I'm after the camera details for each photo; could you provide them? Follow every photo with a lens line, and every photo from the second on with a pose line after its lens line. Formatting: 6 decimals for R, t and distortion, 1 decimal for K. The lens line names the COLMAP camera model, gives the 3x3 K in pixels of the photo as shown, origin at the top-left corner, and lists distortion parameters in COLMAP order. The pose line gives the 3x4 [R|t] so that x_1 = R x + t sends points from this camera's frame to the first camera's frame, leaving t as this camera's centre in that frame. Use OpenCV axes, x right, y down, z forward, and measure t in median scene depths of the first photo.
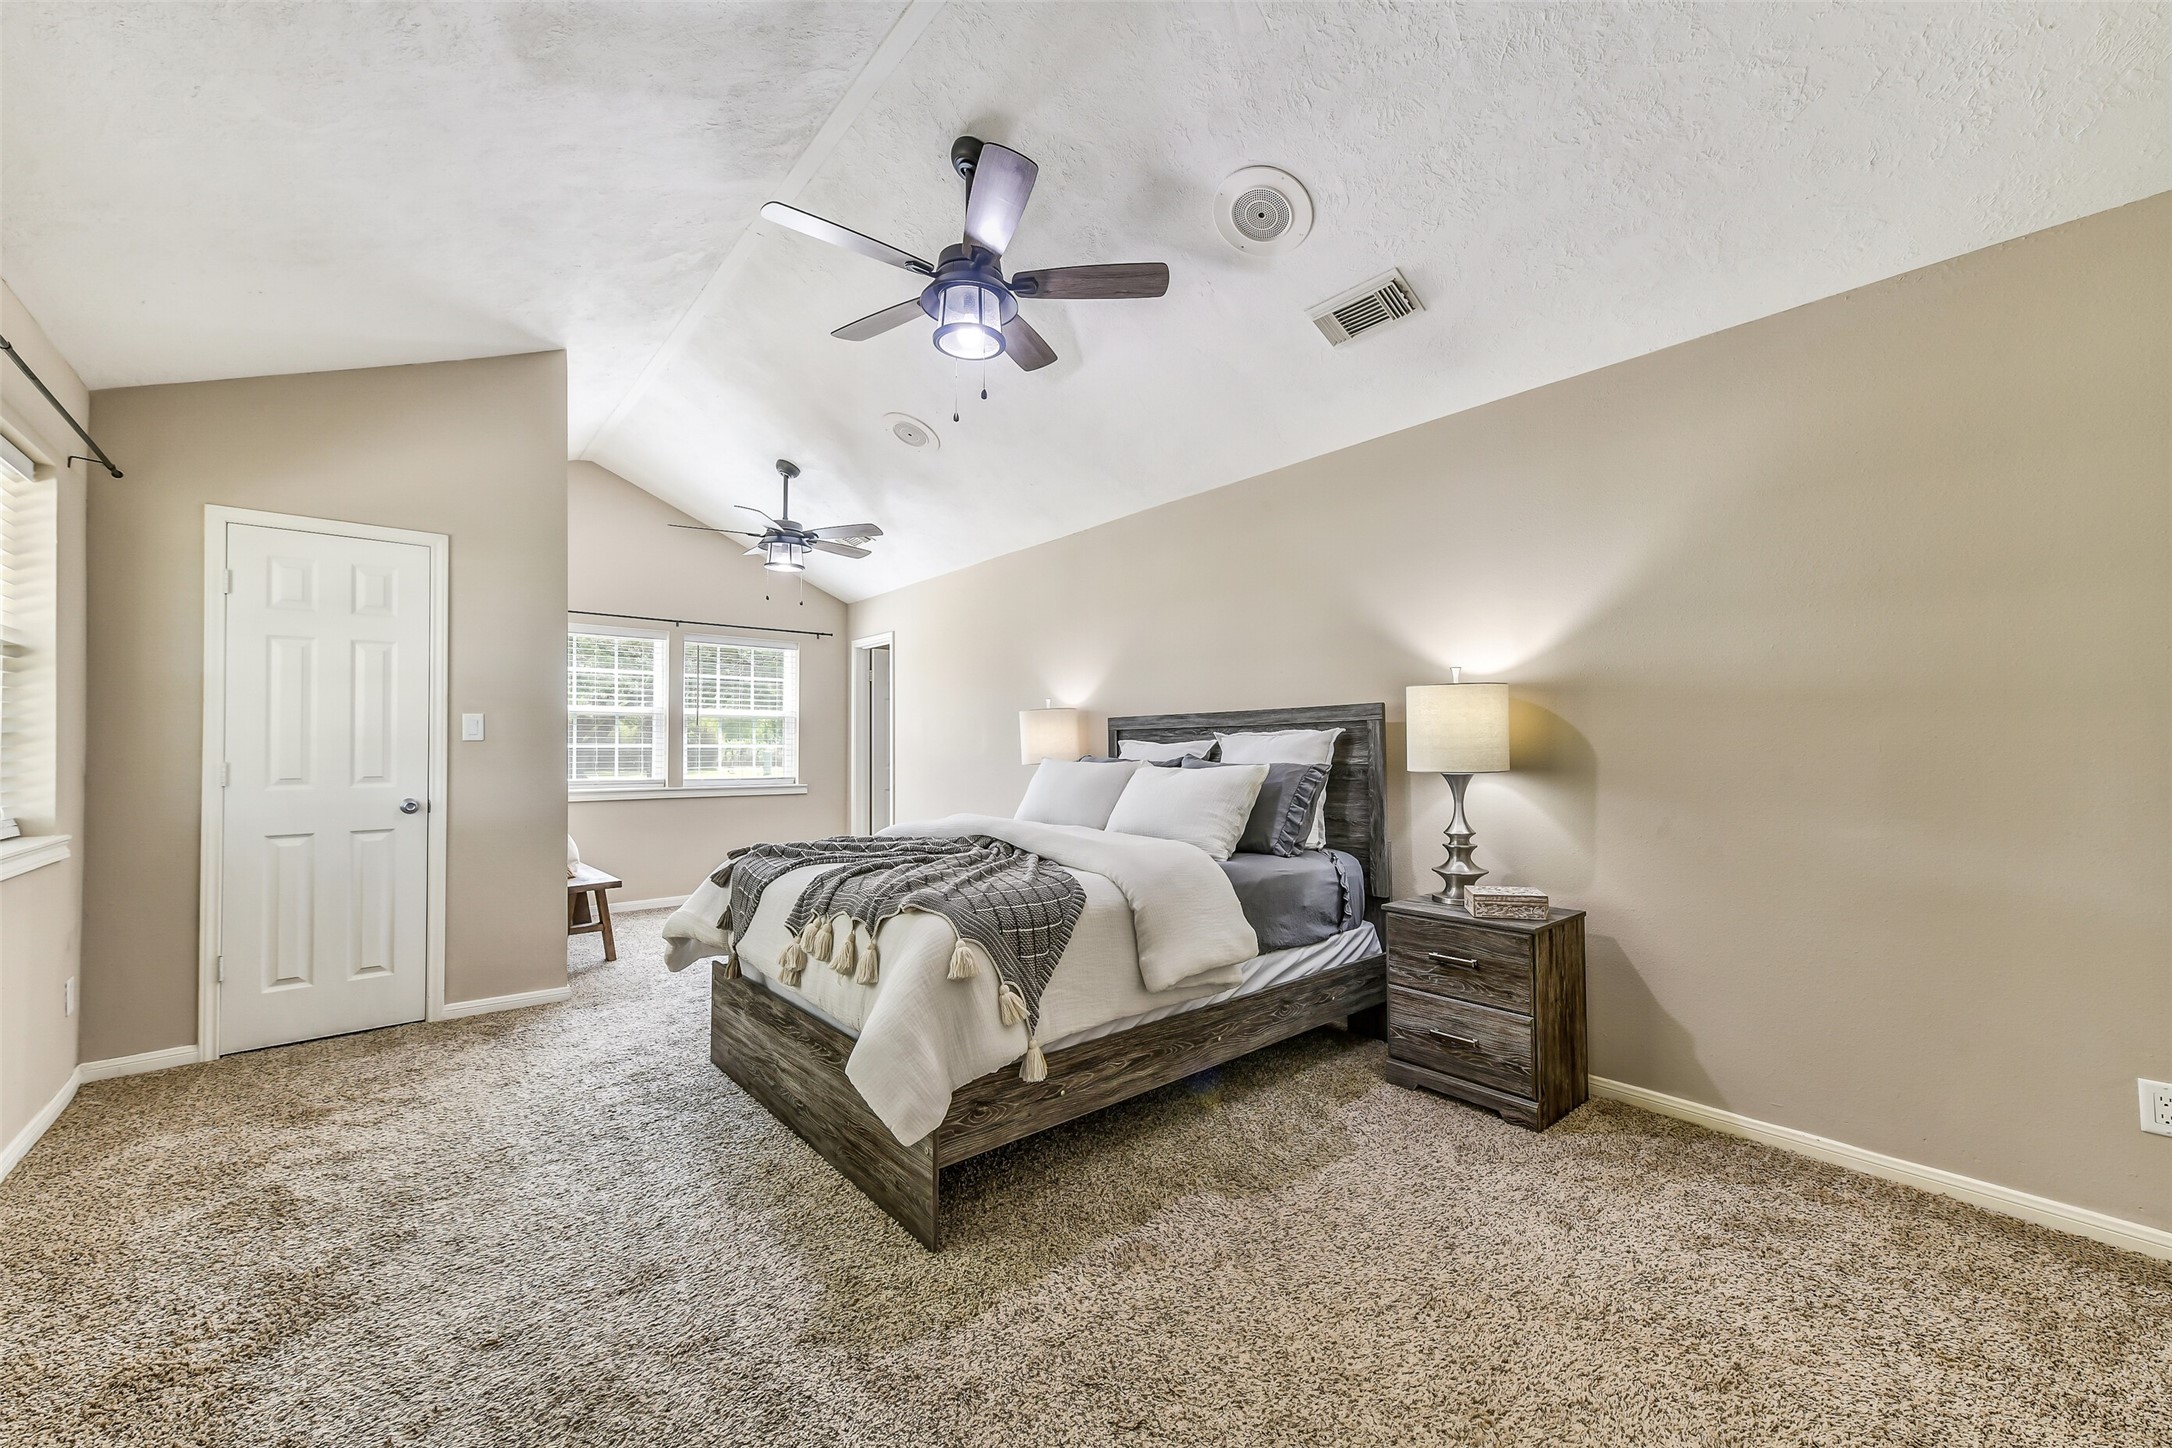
lens RADIAL K [[848.9, 0, 1088.6], [0, 848.9, 726.6], [0, 0, 1]] dist [0.008700, -0.000018]
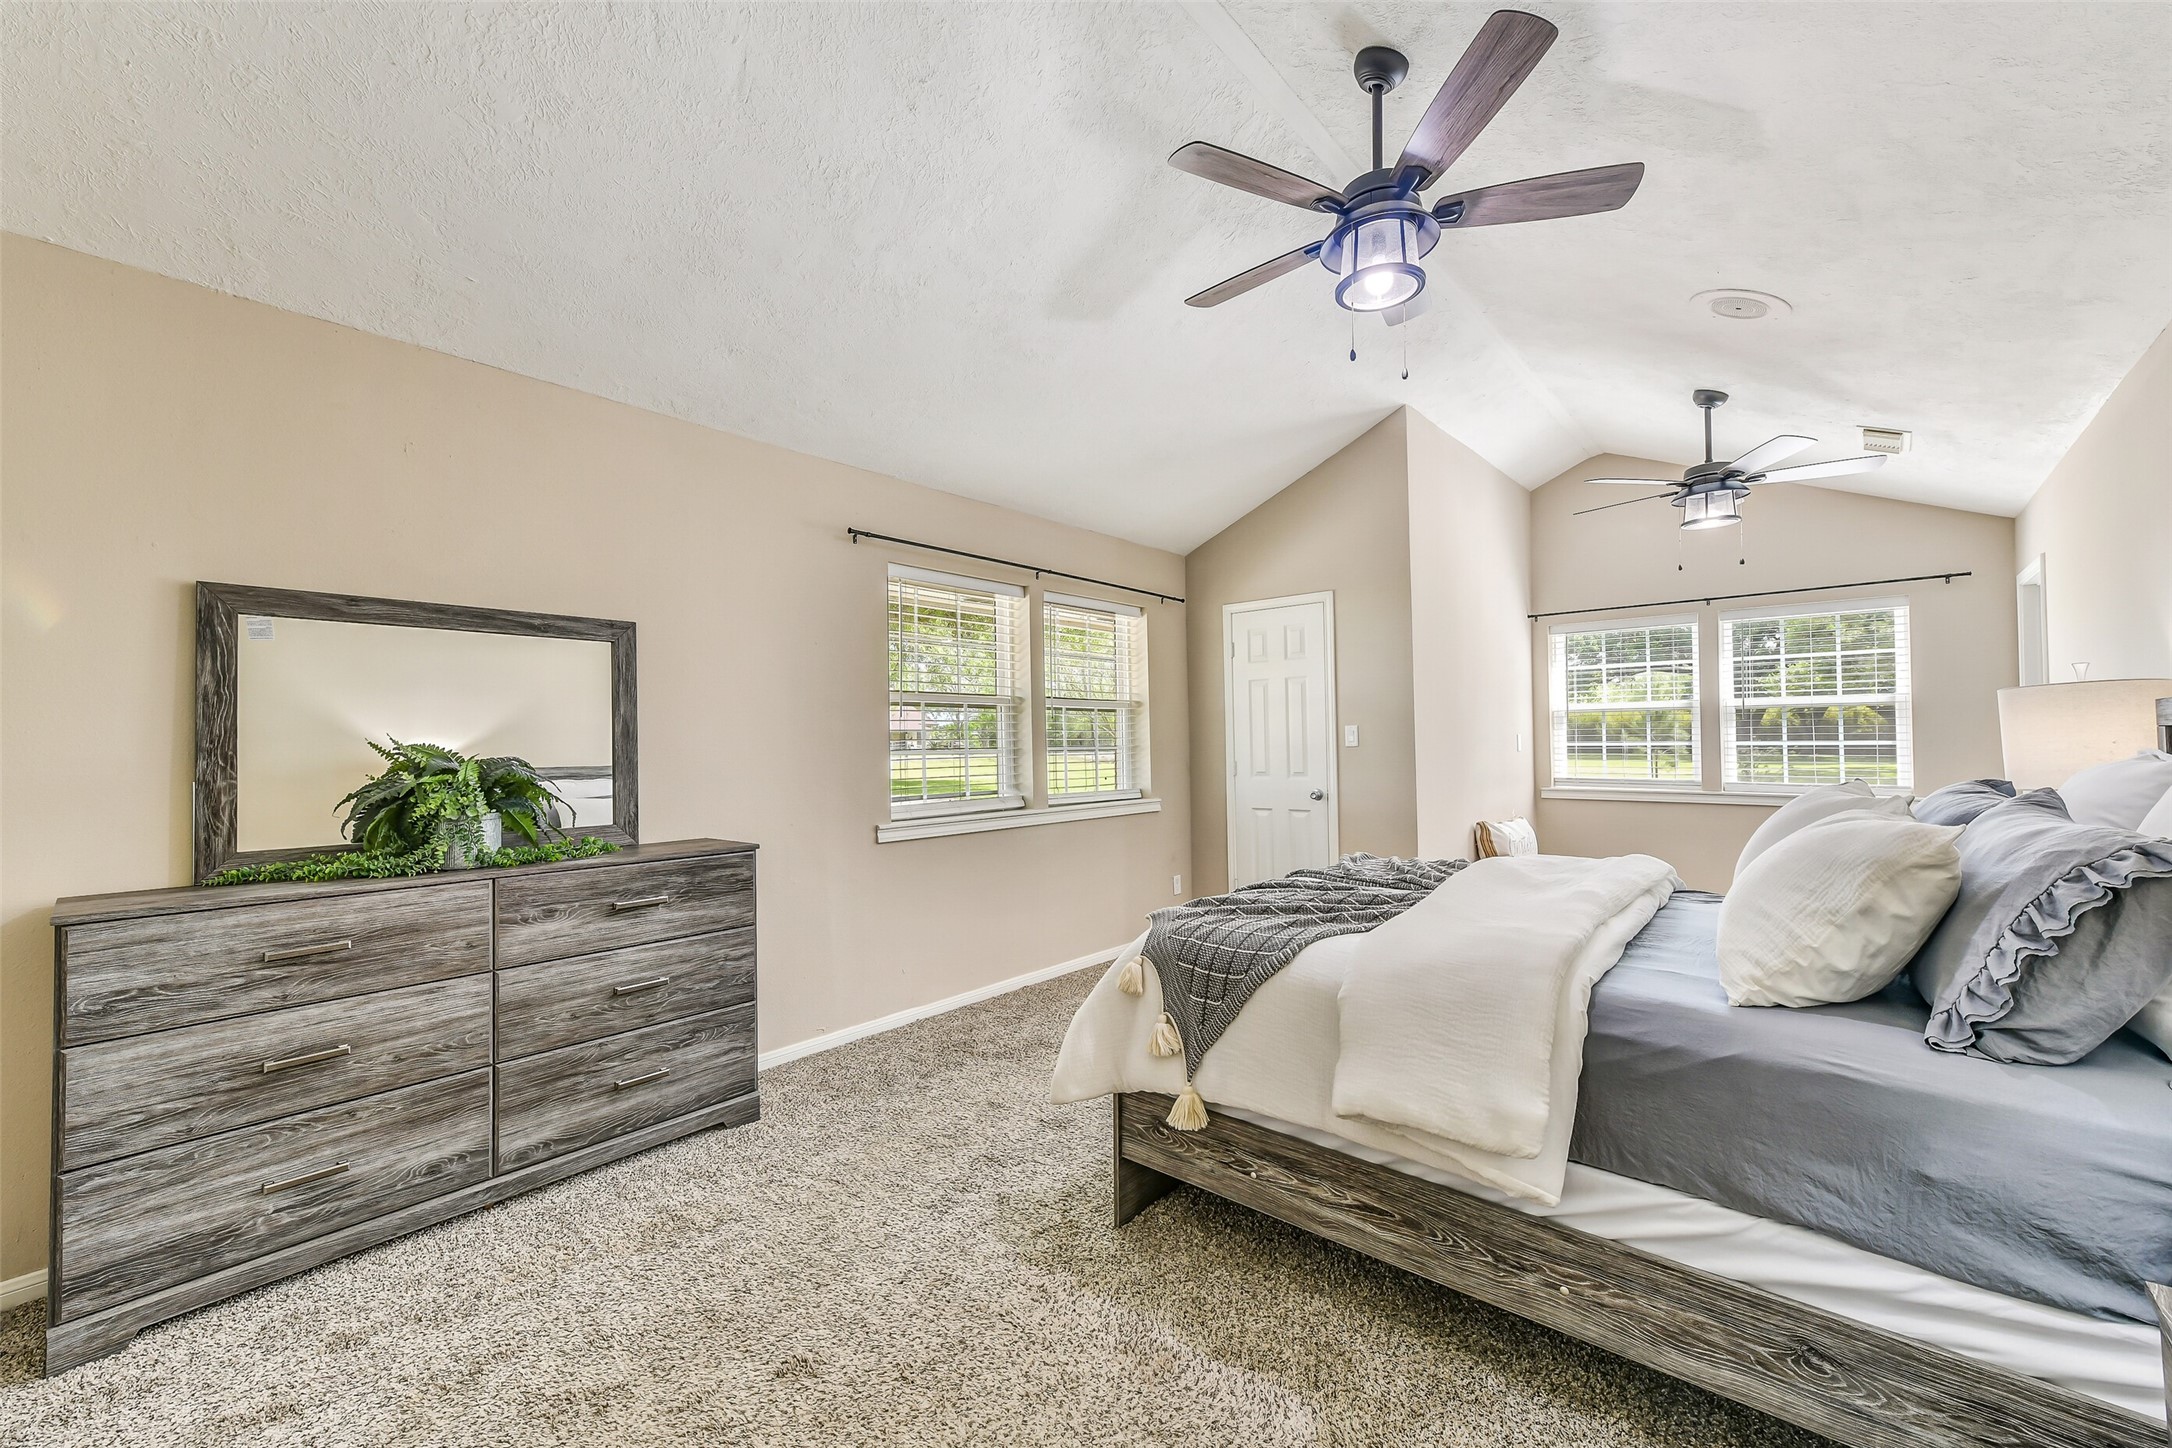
lens RADIAL K [[848.9, 0, 1091.1], [0, 848.9, 729.3], [0, 0, 1]] dist [0.008700, -0.000018]
pose [[0.145950, -0.013996, -0.989193, 0.681429], [0.034783, 0.999354, -0.009008, -0.016588], [0.988680, -0.033093, 0.146343, 0.611691]]
